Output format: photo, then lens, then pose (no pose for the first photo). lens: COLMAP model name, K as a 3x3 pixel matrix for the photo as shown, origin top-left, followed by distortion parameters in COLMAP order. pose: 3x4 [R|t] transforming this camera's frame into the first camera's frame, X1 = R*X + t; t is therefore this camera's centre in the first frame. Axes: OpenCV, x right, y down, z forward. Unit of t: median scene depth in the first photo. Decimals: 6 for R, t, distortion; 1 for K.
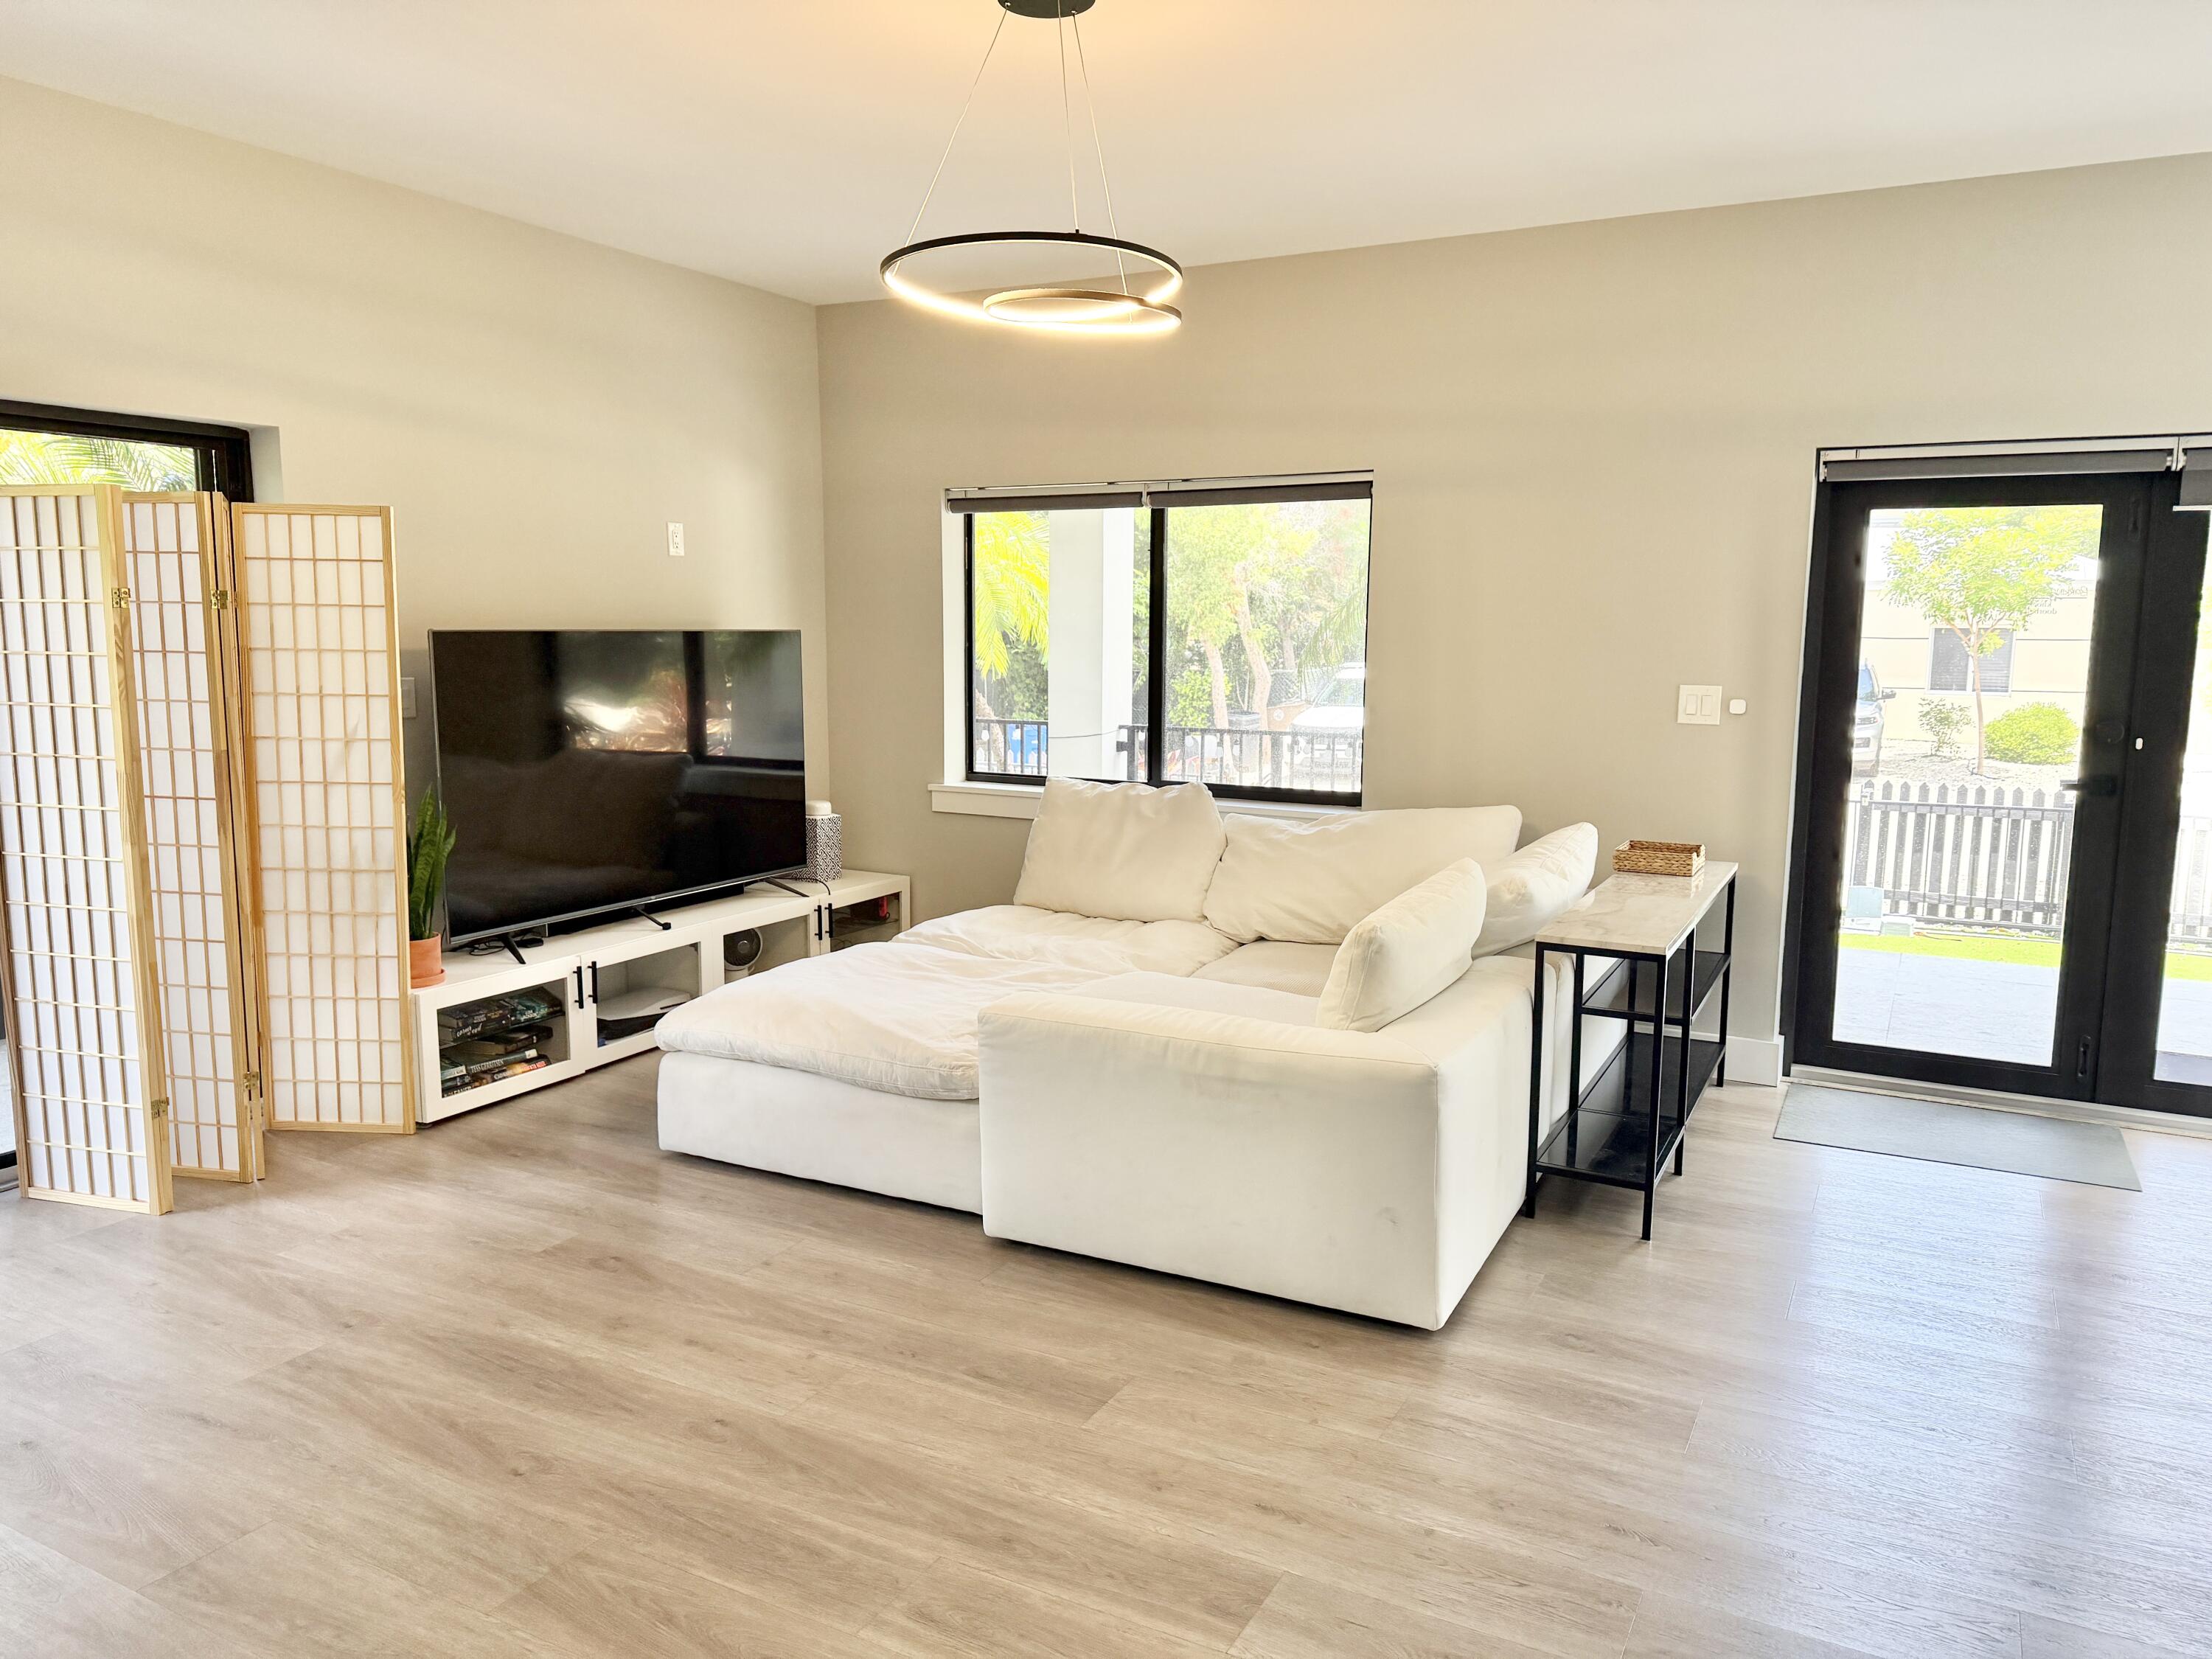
lens RADIAL K [[1530.2, 0, 1106.0], [0, 1530.2, 829.5], [0, 0, 1]] dist [0.167596, -0.203992]
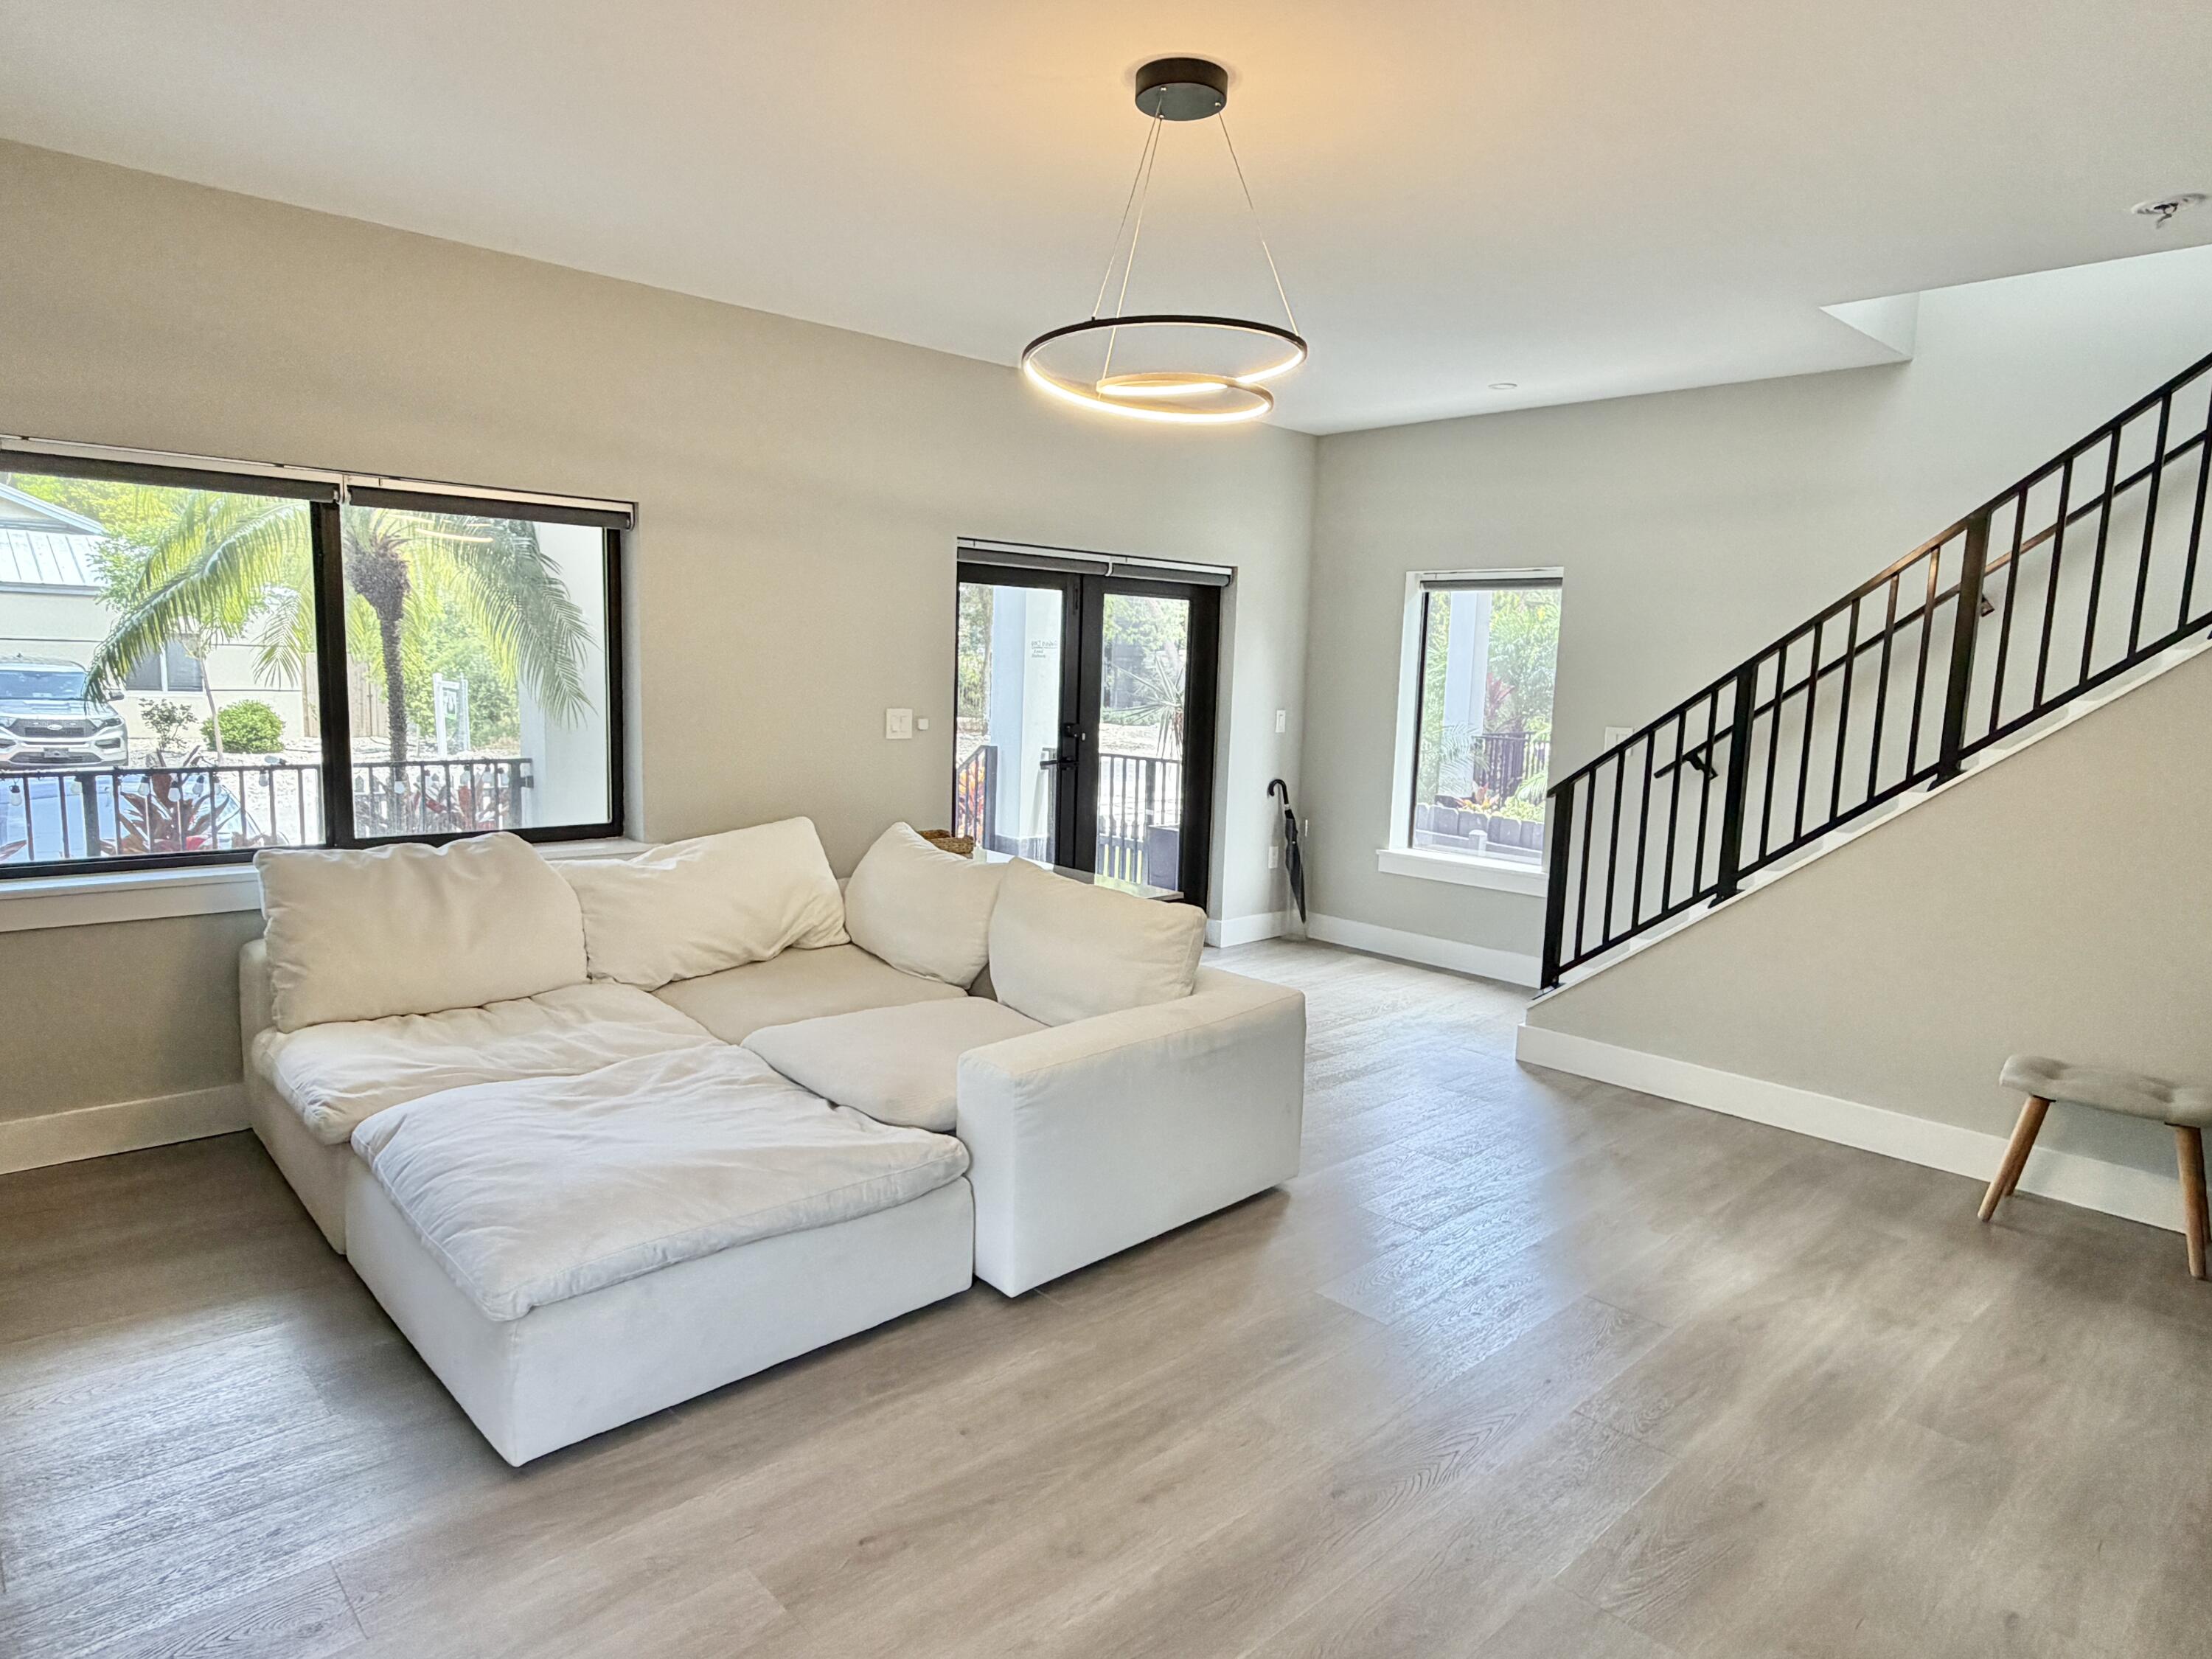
lens RADIAL K [[1334.6, 0, 1106.0], [0, 1334.6, 829.5], [0, 0, 1]] dist [0.150882, 0.000075]
pose [[0.308640, -0.113305, 0.944406, -0.688112], [0.096902, 0.991460, 0.087282, -0.080671], [-0.946230, 0.064576, 0.316983, 0.541873]]
